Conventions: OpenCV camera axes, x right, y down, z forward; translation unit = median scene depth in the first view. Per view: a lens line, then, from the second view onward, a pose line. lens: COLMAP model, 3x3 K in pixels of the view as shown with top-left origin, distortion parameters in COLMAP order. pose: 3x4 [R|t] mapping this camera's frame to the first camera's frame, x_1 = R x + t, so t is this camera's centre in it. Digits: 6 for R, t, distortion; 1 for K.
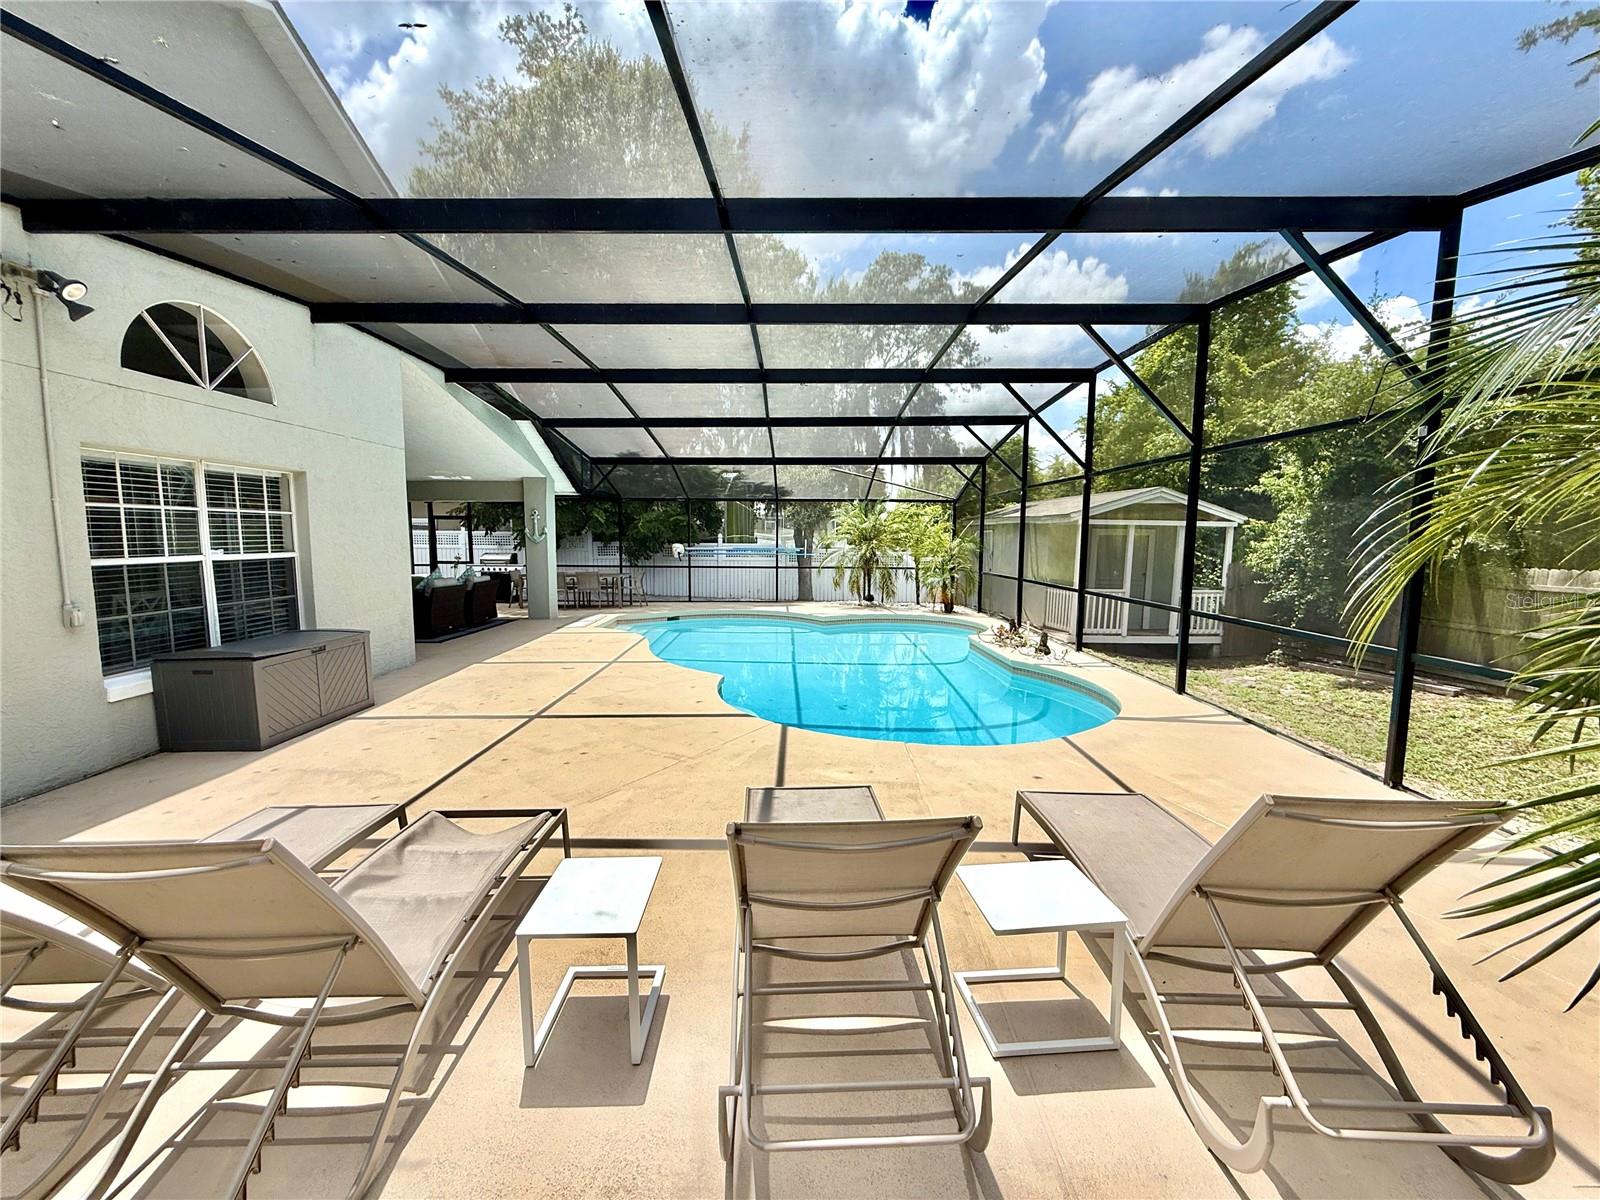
lens RADIAL K [[636.1, 0, 795.8], [0, 636.1, 598.8], [0, 0, 1]] dist [-0.000053, 0.000317]
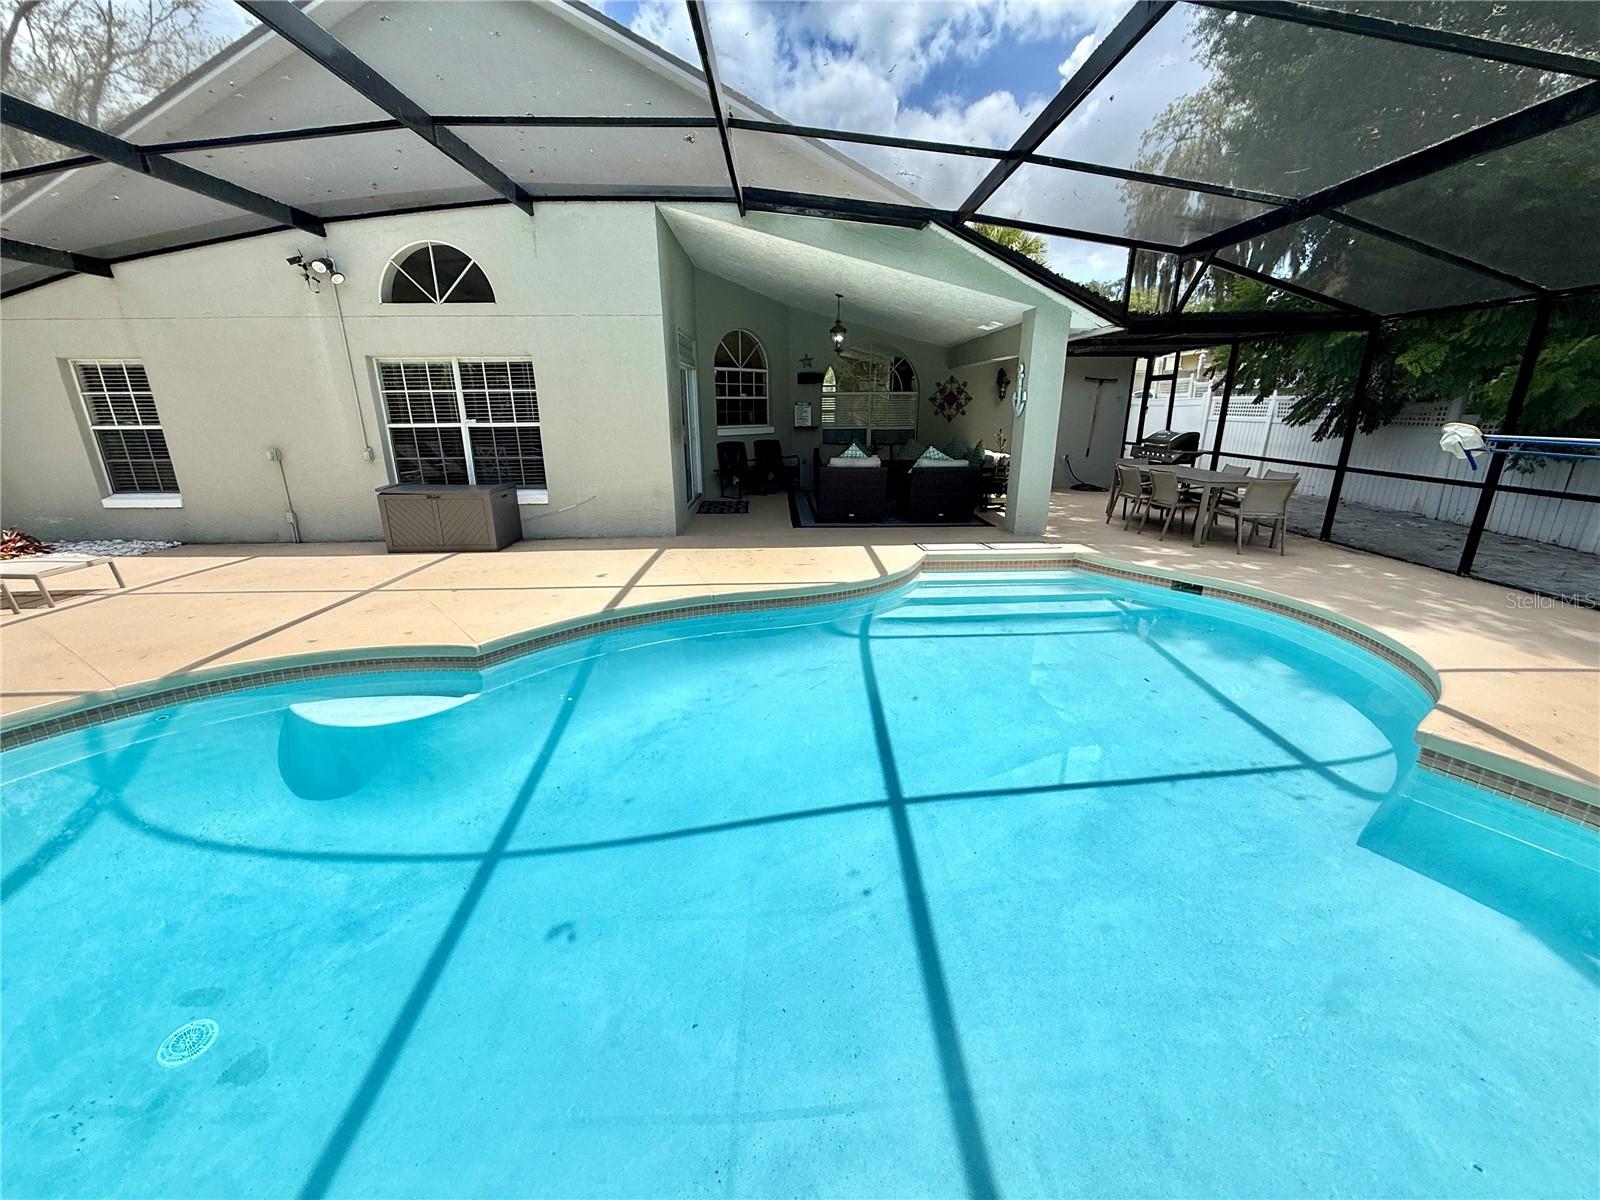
lens RADIAL K [[636.1, 0, 795.8], [0, 636.1, 598.8], [0, 0, 1]] dist [-0.000053, 0.000317]
pose [[0.018064, 0.289859, -0.956899, 0.618323], [-0.092218, 0.953458, 0.287076, -0.171600], [0.995575, 0.083058, 0.043953, 1.702578]]
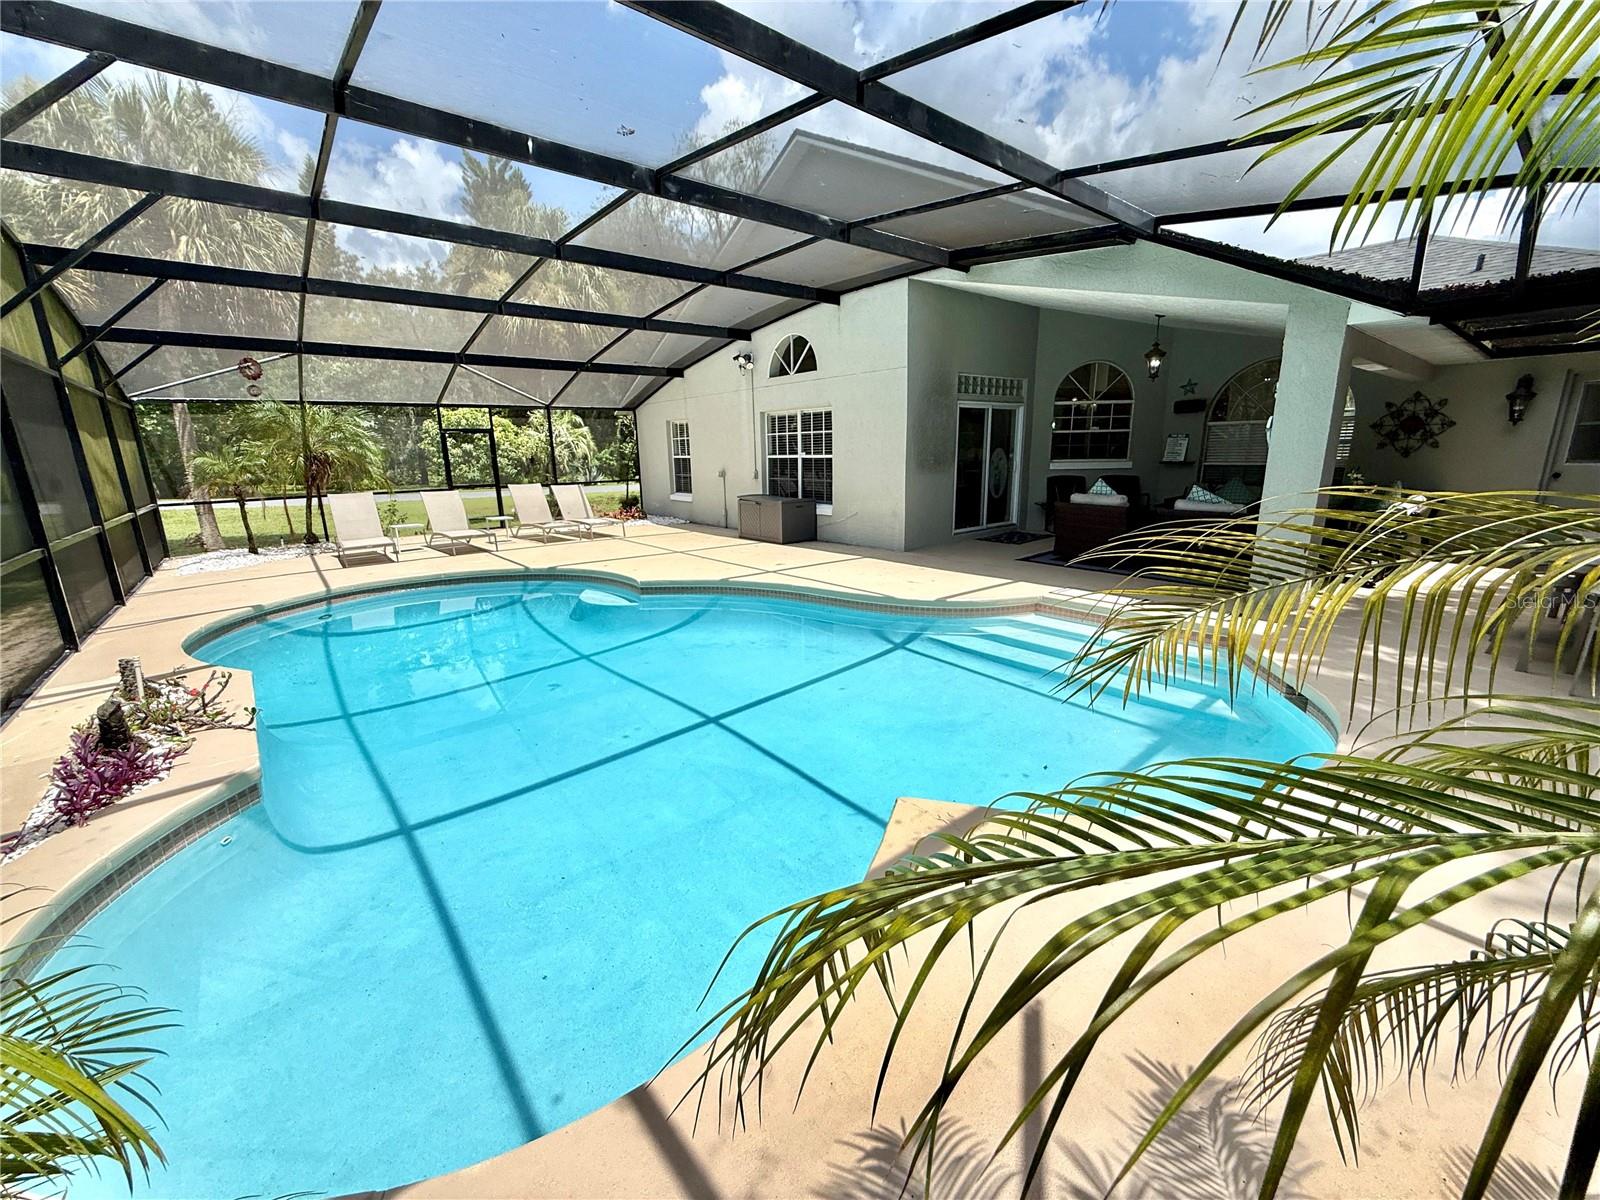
lens RADIAL K [[636.1, 0, 795.8], [0, 636.1, 598.8], [0, 0, 1]] dist [-0.000053, 0.000317]
pose [[-0.771278, 0.158762, -0.616380, 0.456364], [-0.046406, 0.951789, 0.303222, -0.249139], [0.634805, 0.262472, -0.726726, 2.596824]]
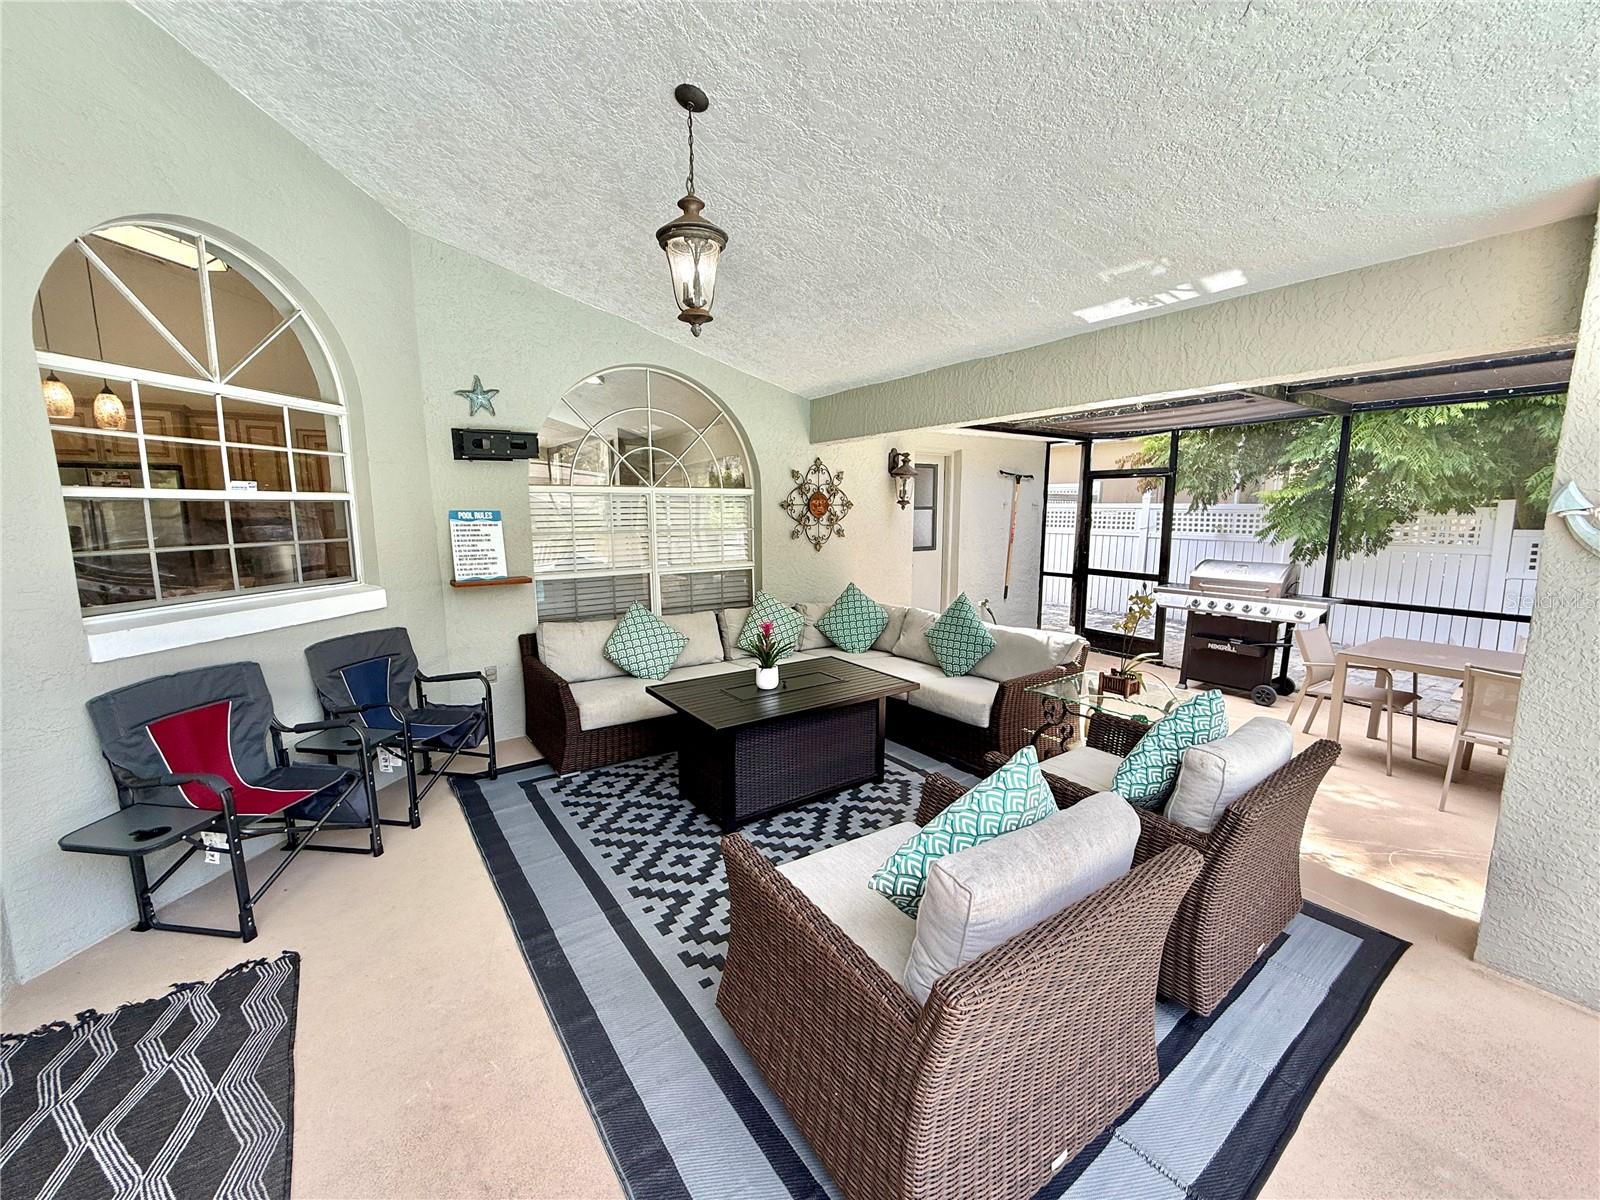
lens RADIAL K [[635.5, 0, 794.8], [0, 635.5, 598.8], [0, 0, 1]] dist [0.003757, 0.000320]
pose [[0.576672, 0.108501, -0.809739, -0.907243], [-0.074651, 0.993994, 0.080026, -0.175879], [0.813558, 0.014299, 0.581308, 1.636364]]
